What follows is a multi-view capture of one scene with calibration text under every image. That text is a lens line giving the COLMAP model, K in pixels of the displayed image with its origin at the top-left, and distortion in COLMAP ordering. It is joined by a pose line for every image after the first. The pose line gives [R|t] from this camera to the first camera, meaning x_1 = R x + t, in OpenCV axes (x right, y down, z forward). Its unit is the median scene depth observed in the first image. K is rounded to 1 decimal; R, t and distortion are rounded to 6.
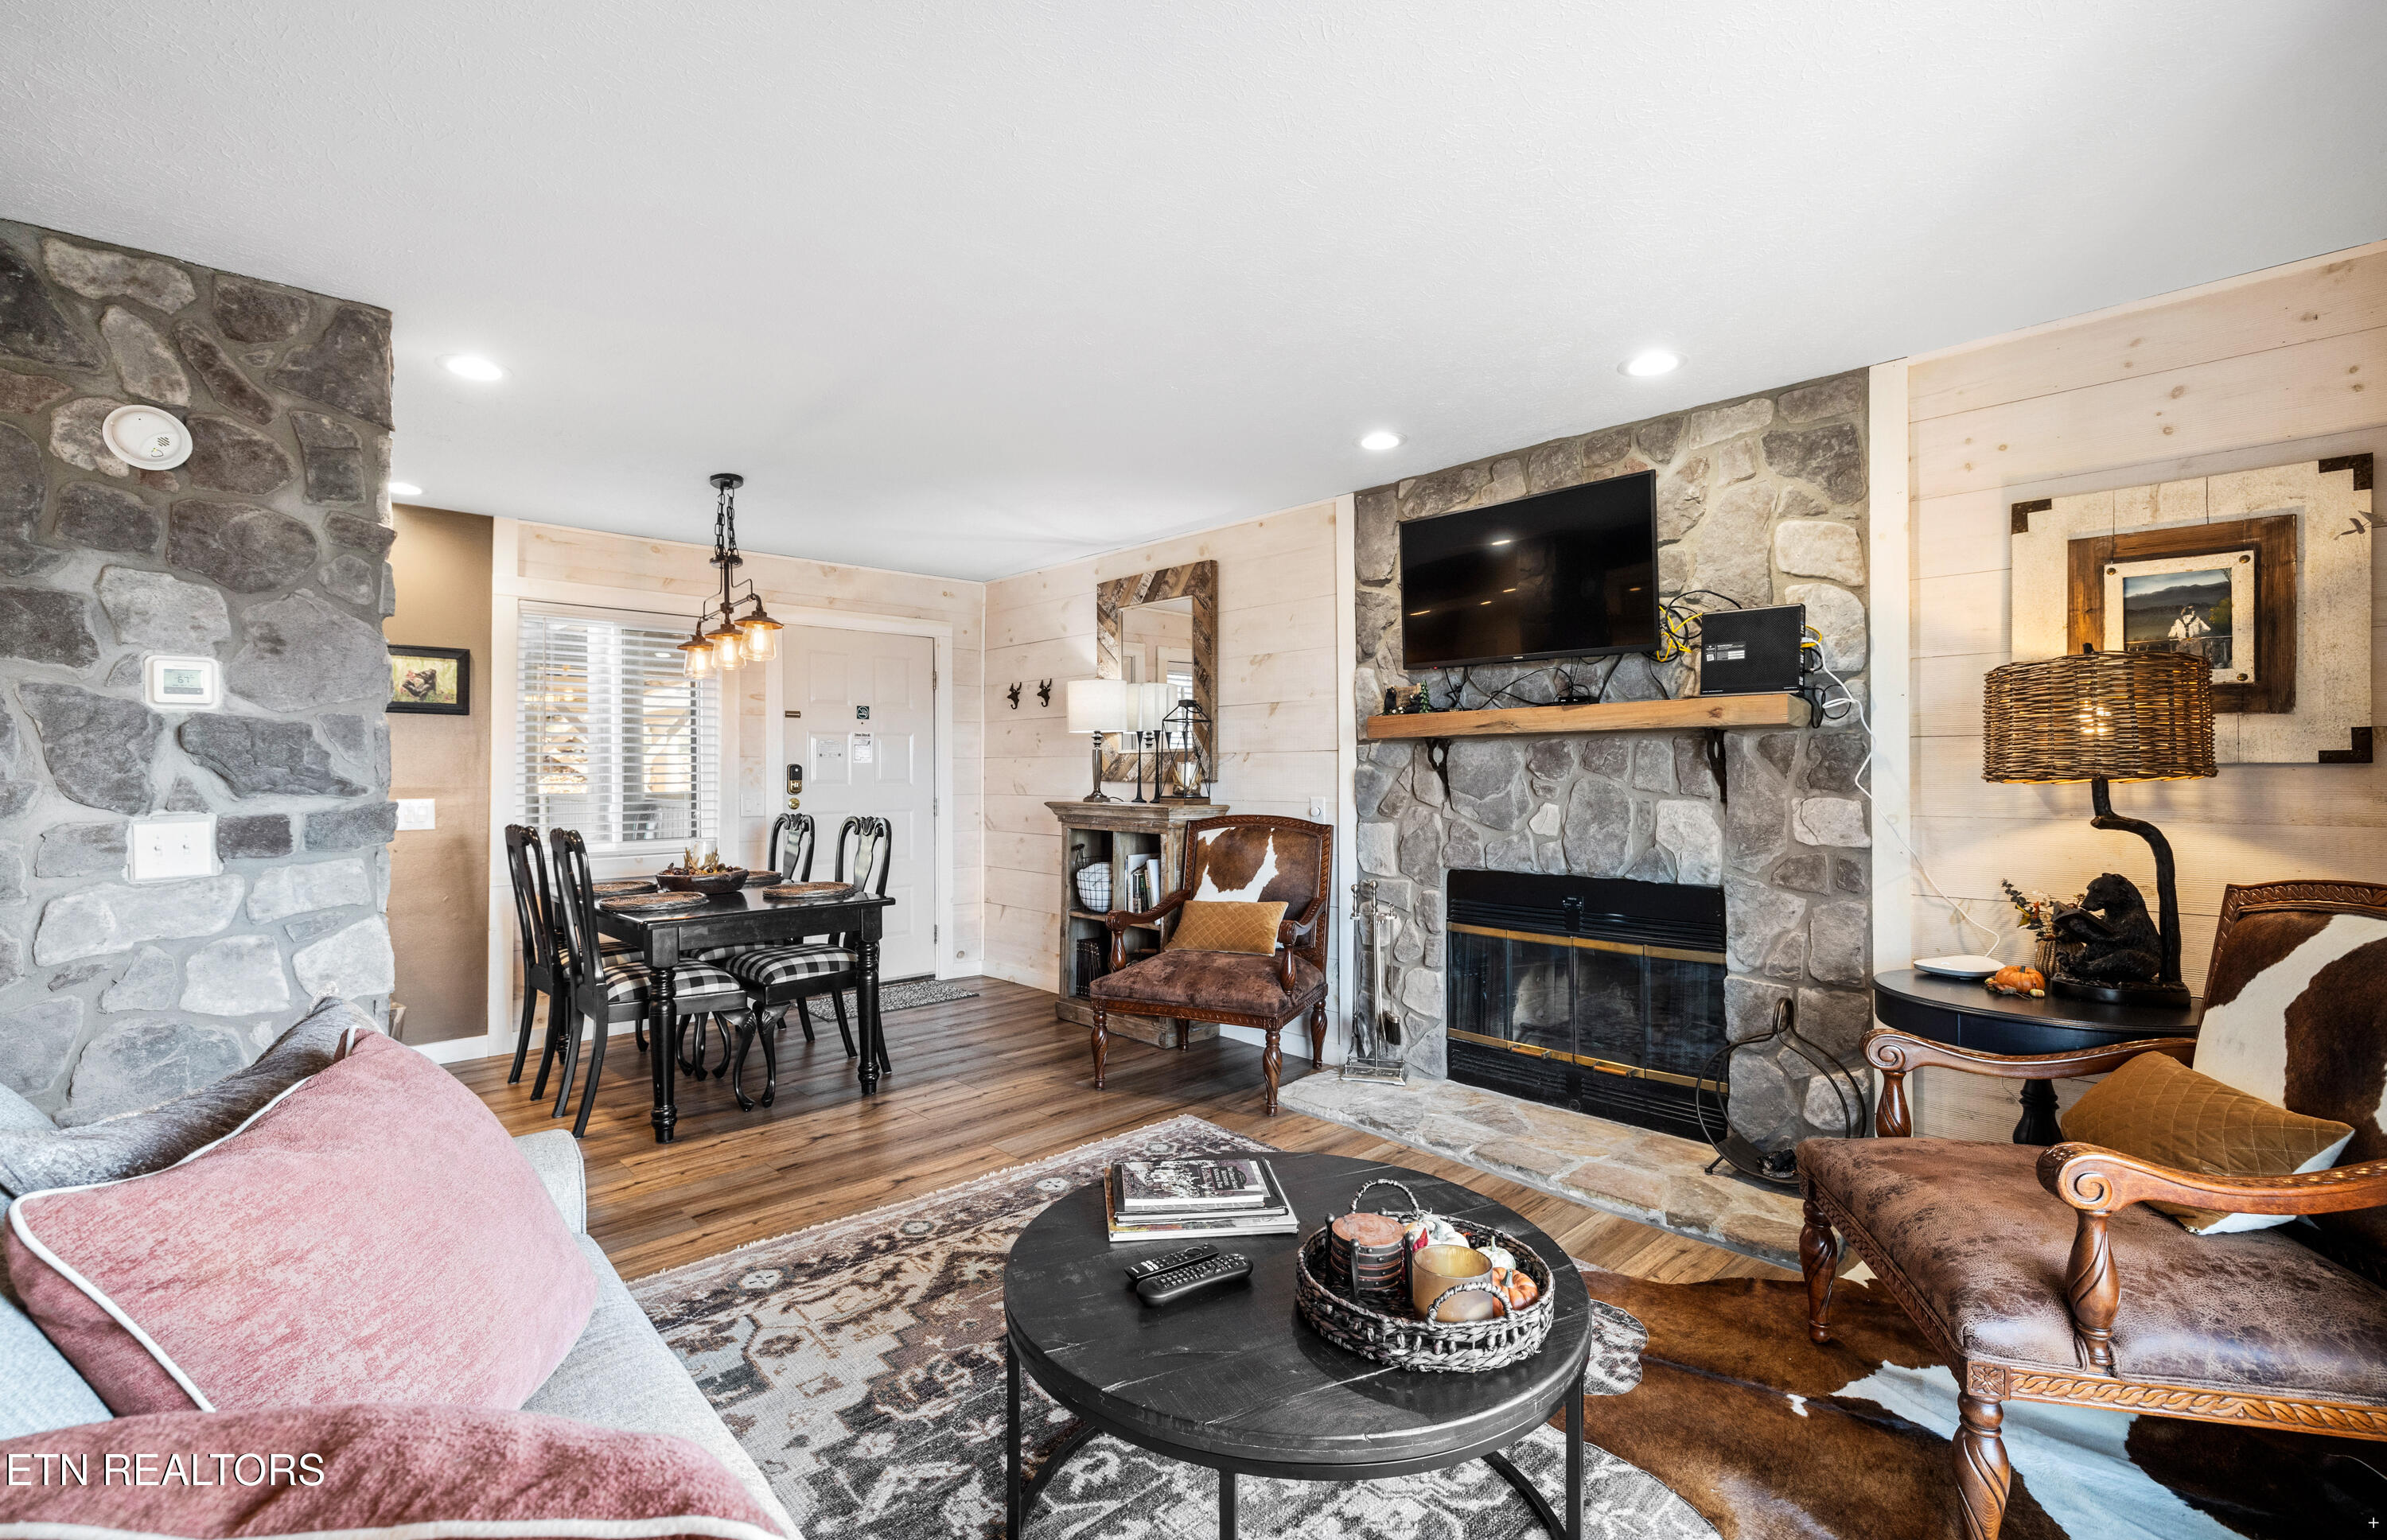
lens RADIAL K [[1047.5, 0, 1185.5], [0, 1047.5, 772.0], [0, 0, 1]] dist [-0.000470, -0.000015]
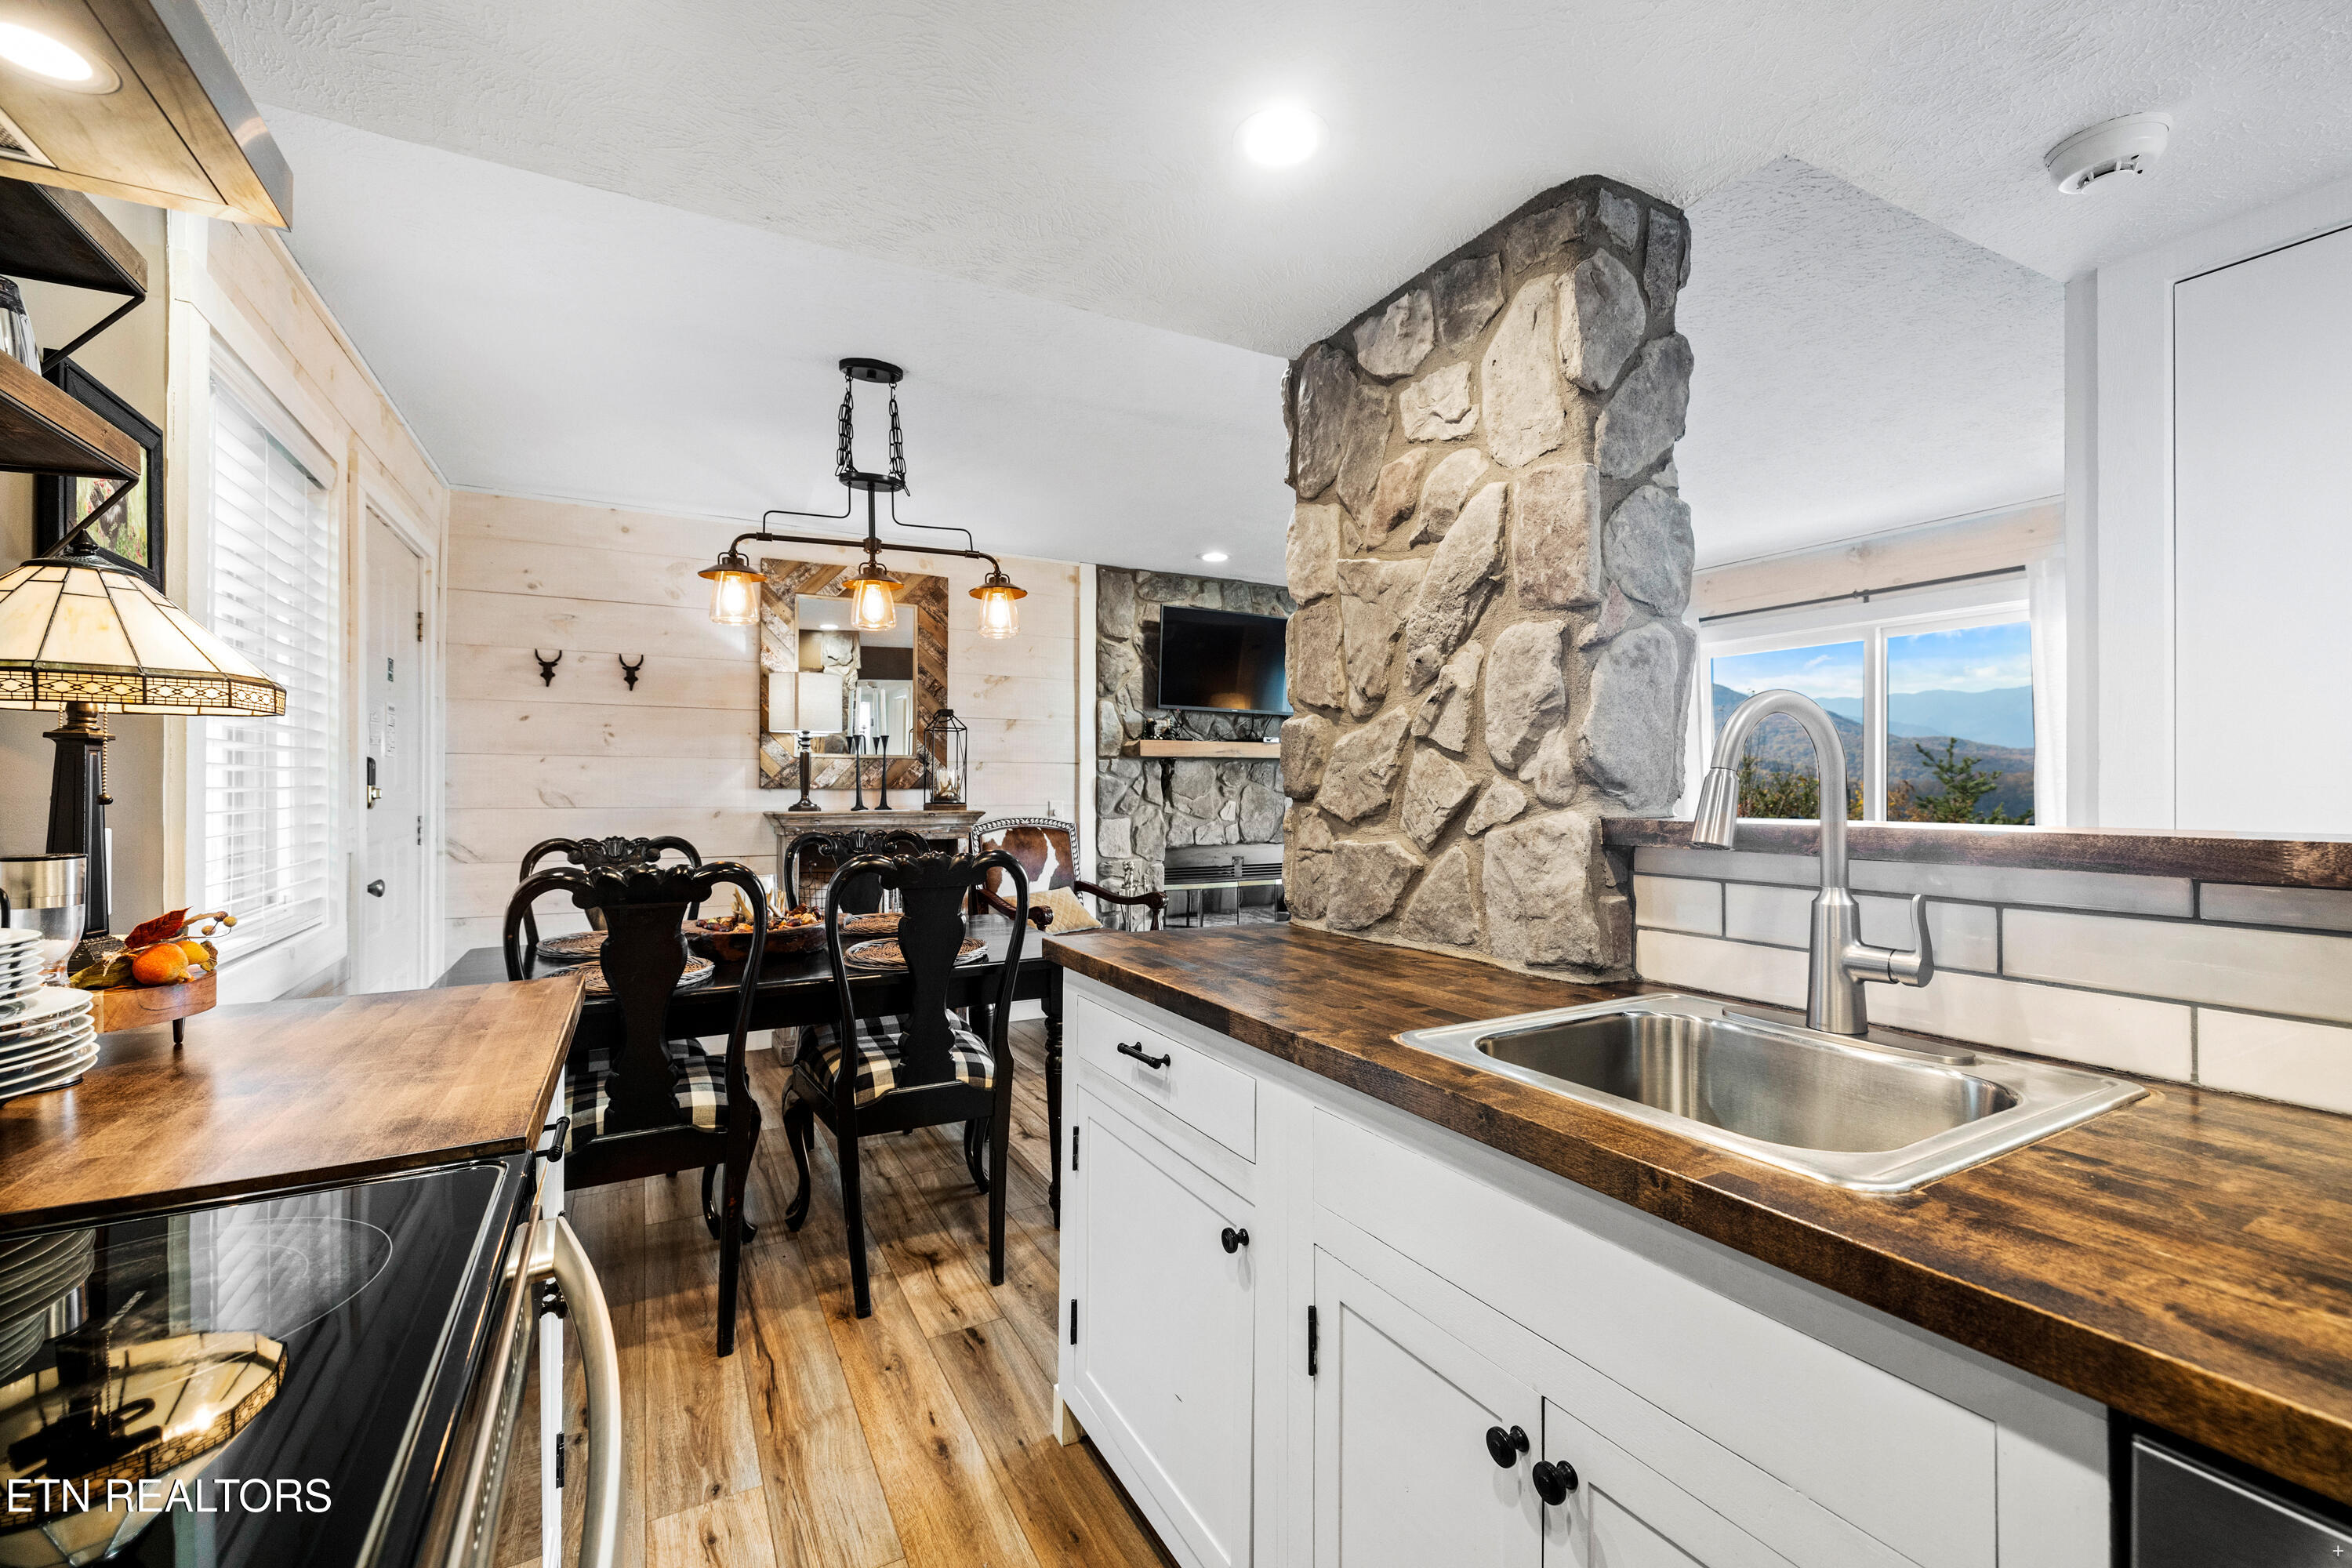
lens RADIAL K [[999.7, 0, 1176.6], [0, 999.7, 789.4], [0, 0, 1]] dist [-0.017107, 0.002698]
pose [[0.254067, 0.005154, 0.967173, -1.047268], [0.000144, 0.999986, -0.005367, 0.018484], [-0.967186, 0.001503, 0.254063, 0.612842]]
